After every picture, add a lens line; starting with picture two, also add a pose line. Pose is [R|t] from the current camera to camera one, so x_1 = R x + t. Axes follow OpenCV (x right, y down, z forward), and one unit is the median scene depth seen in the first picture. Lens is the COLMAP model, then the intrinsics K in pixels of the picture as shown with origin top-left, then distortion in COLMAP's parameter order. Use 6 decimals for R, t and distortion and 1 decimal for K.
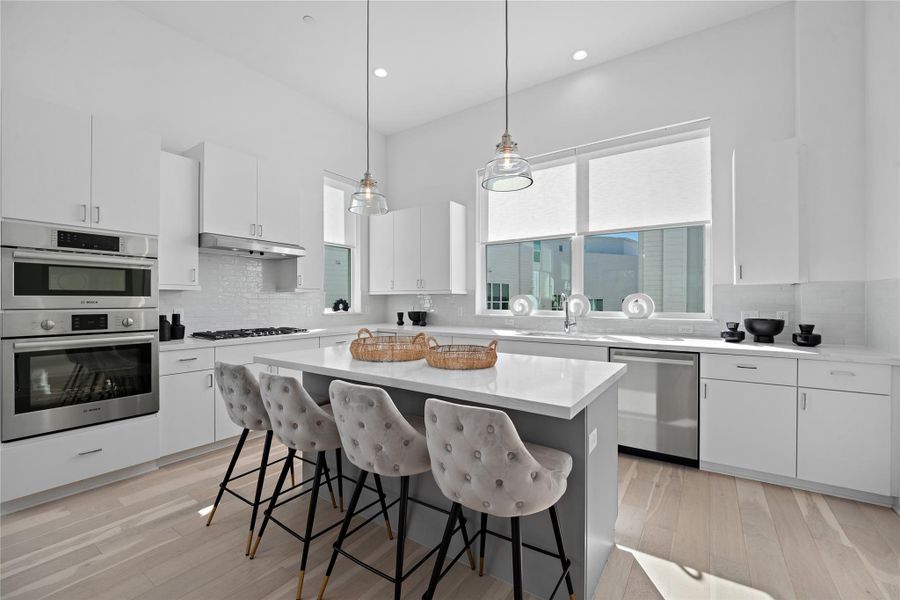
lens RADIAL K [[379.5, 0, 451.8], [0, 379.5, 305.8], [0, 0, 1]] dist [-0.014540, -0.001209]
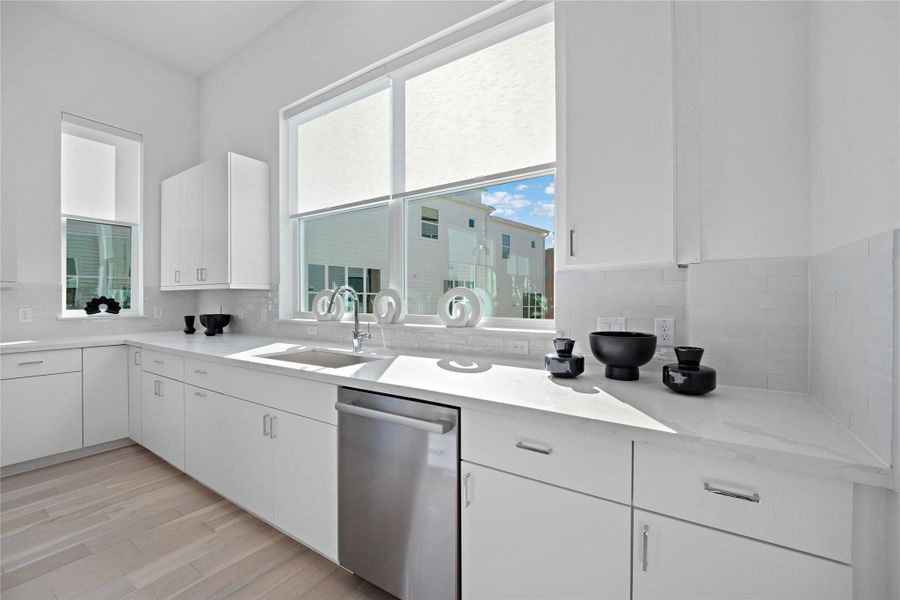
lens RADIAL K [[379.5, 0, 454.4], [0, 379.5, 302.3], [0, 0, 1]] dist [-0.014540, -0.001209]
pose [[0.999860, -0.001398, 0.016665, 0.647444], [0.001488, 0.999984, -0.005408, -0.005124], [-0.016657, 0.005432, 0.999847, 0.528588]]
